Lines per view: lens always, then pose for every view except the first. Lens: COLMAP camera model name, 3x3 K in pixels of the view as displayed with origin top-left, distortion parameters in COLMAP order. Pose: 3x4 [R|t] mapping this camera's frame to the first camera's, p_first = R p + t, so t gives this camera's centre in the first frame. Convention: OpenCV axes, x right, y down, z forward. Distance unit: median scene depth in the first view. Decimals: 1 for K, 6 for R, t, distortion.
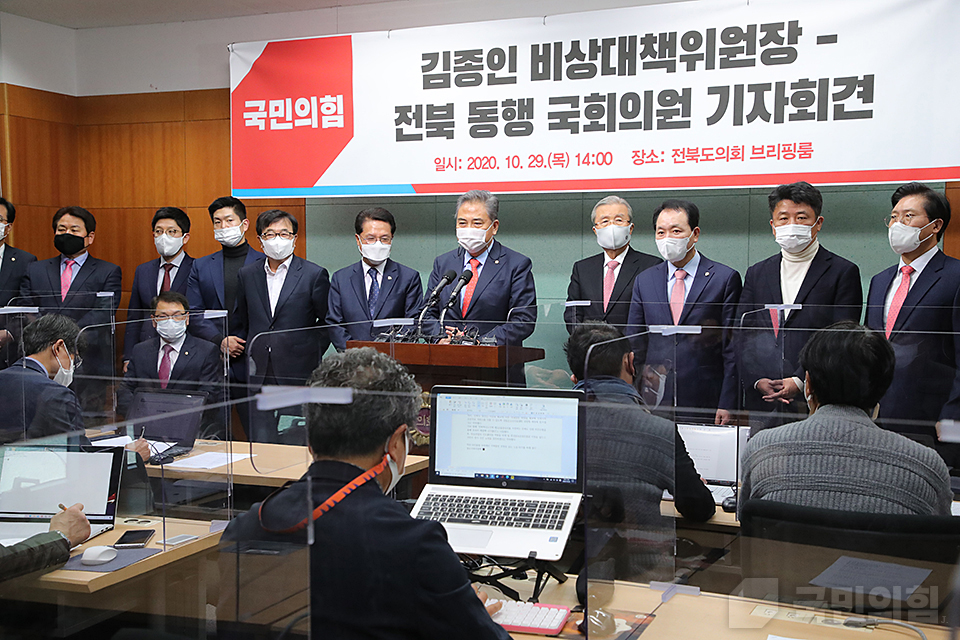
lens RADIAL K [[1304.9, 0, 481.8], [0, 1304.9, 323.1], [0, 0, 1]] dist [0.175360, 0.000000]
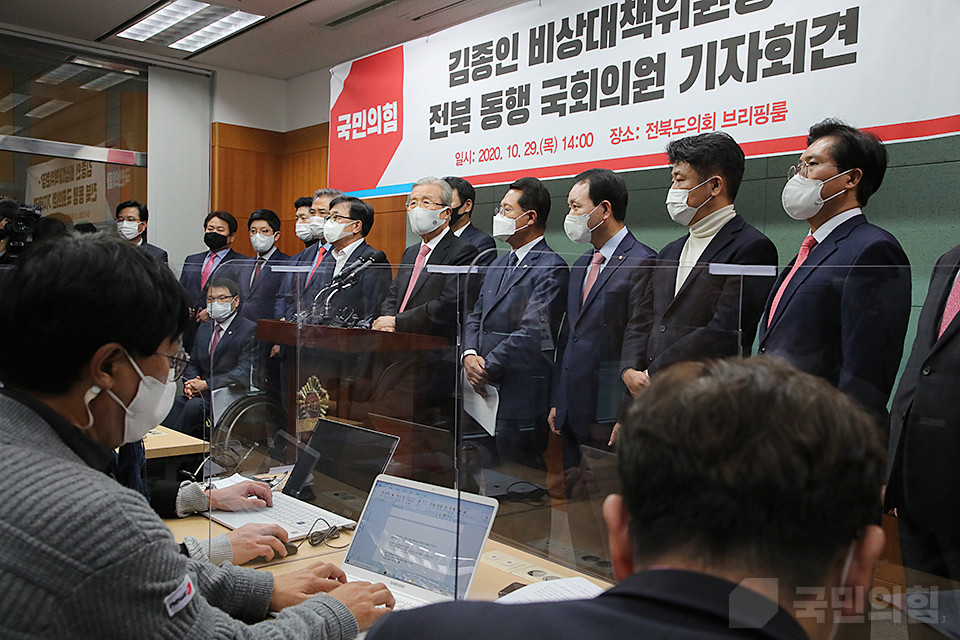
lens RADIAL K [[904.0, 0, 480.7], [0, 904.0, 314.8], [0, 0, 1]] dist [0.046224, 0.000000]
pose [[0.914025, 0.036213, -0.404039, 0.286474], [-0.049008, 0.998570, -0.021367, 0.014588], [0.402688, 0.039331, 0.914492, 0.388389]]
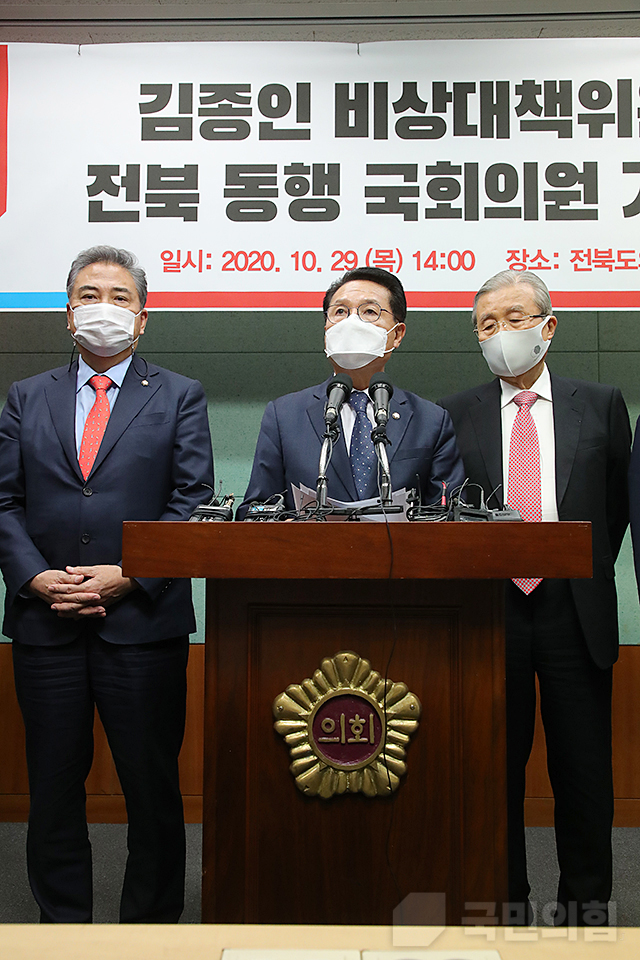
lens RADIAL K [[829.6, 0, 329.1], [0, 829.6, 482.2], [0, 0, 1]] dist [-0.009821, 0.051649]
pose [[0.905566, 0.030040, 0.423140, -0.130746], [0.023090, 0.992520, -0.119878, 0.027775], [-0.423576, 0.118328, 0.898099, 0.674801]]
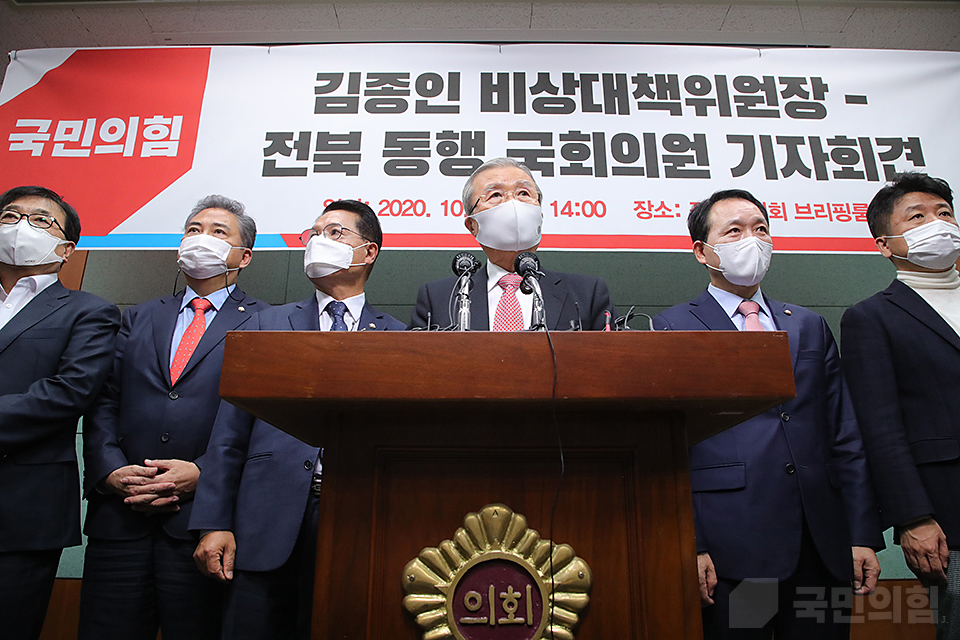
lens RADIAL K [[667.2, 0, 486.6], [0, 667.2, 319.9], [0, 0, 1]] dist [-0.070333, 0.027194]
pose [[0.897337, 0.138961, 0.418900, -0.100179], [0.025567, 0.931178, -0.363666, 0.059181], [-0.440606, 0.337041, 0.832028, 0.742379]]
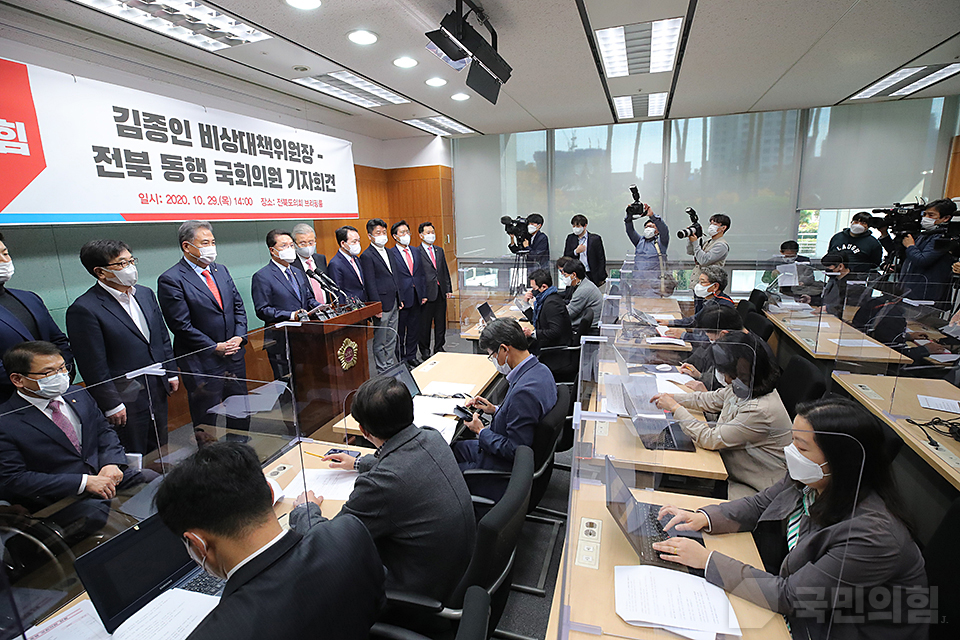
lens RADIAL K [[451.5, 0, 473.5], [0, 451.5, 311.1], [0, 0, 1]] dist [-0.014829, 0.003602]
pose [[-0.101530, -0.195628, 0.975408, -0.552612], [0.084091, 0.975278, 0.204355, -0.079427], [-0.991272, 0.102771, -0.082569, 0.760775]]
